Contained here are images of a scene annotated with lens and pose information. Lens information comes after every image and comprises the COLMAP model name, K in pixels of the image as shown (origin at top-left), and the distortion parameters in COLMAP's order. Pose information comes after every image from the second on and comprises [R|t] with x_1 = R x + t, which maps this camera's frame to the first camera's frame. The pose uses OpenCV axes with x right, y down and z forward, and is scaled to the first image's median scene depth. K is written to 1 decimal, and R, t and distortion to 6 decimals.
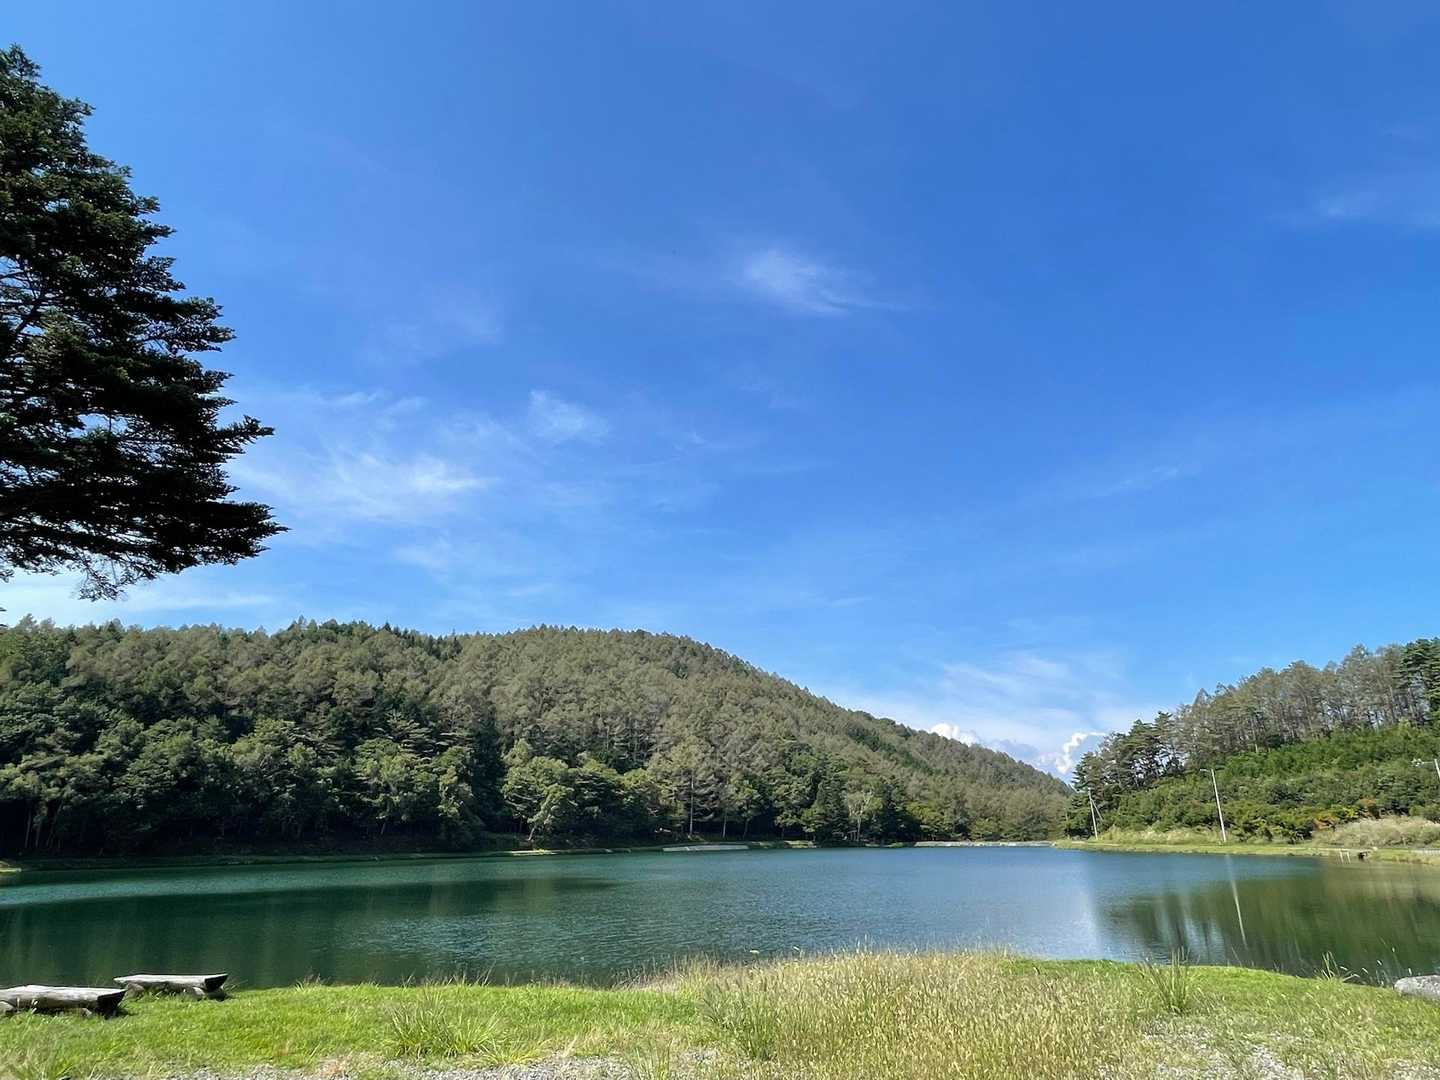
lens RADIAL K [[879.3, 0, 720.0], [0, 879.3, 540.0], [0, 0, 1]] dist [-0.005127, -0.001940]
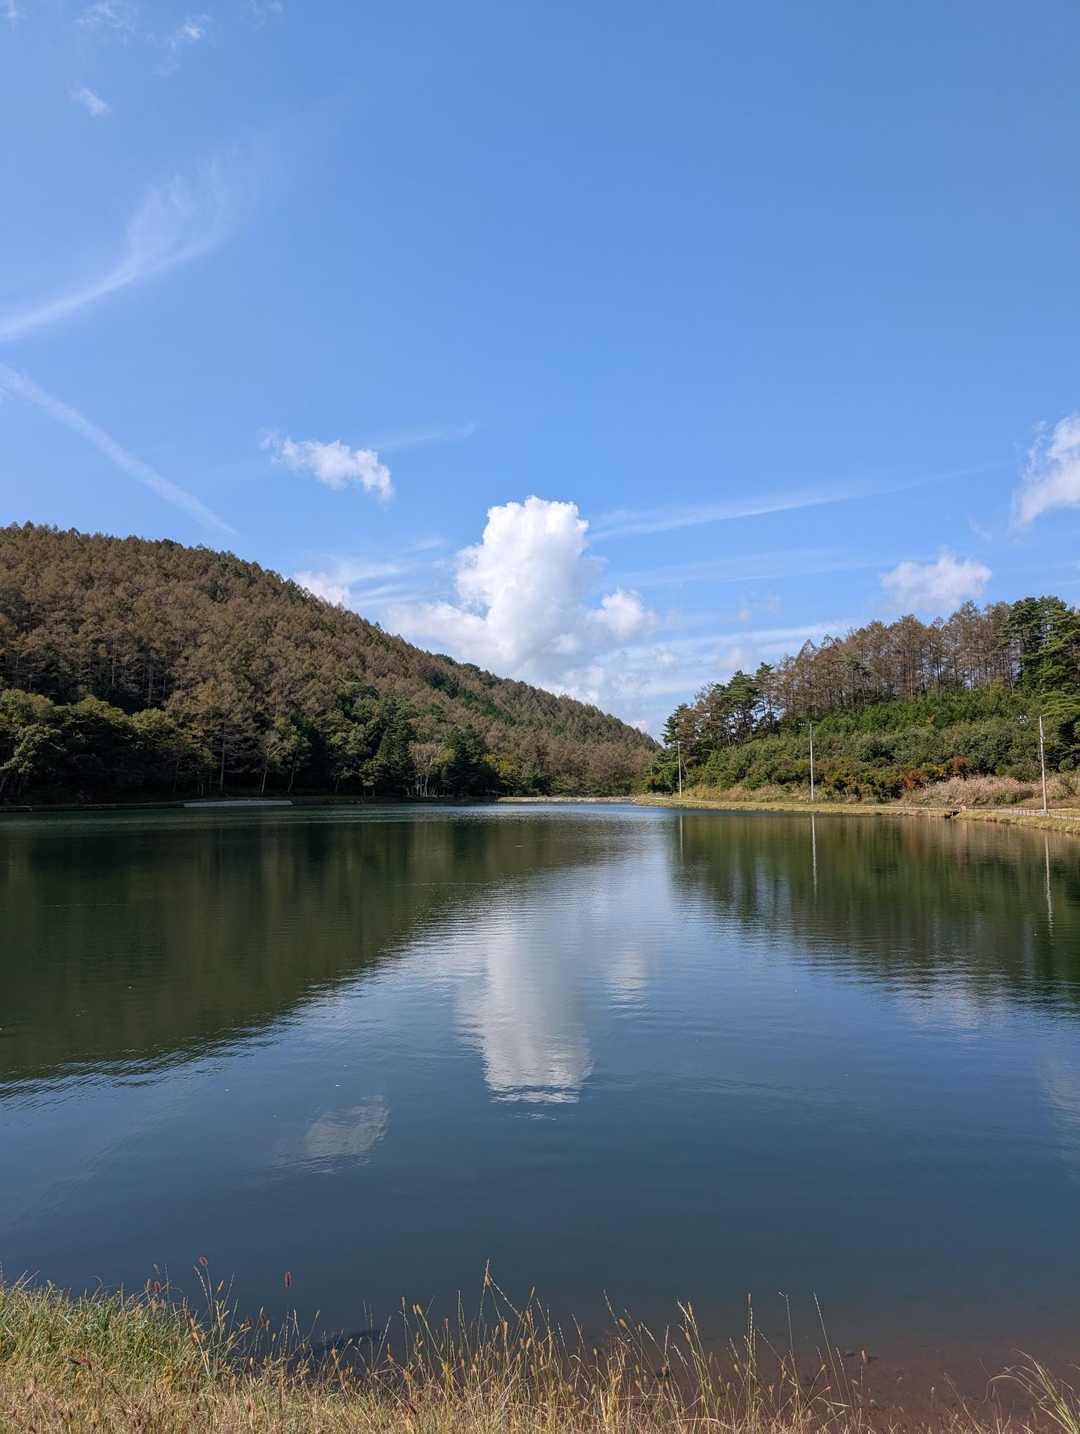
lens RADIAL K [[875.7, 0, 540.0], [0, 875.7, 717.0], [0, 0, 1]] dist [-0.005127, -0.001940]
pose [[0.969662, 0.025666, 0.243099, 0.059201], [-0.083694, 0.969226, 0.231507, 0.059410], [-0.229676, -0.244829, 0.941970, 0.185517]]
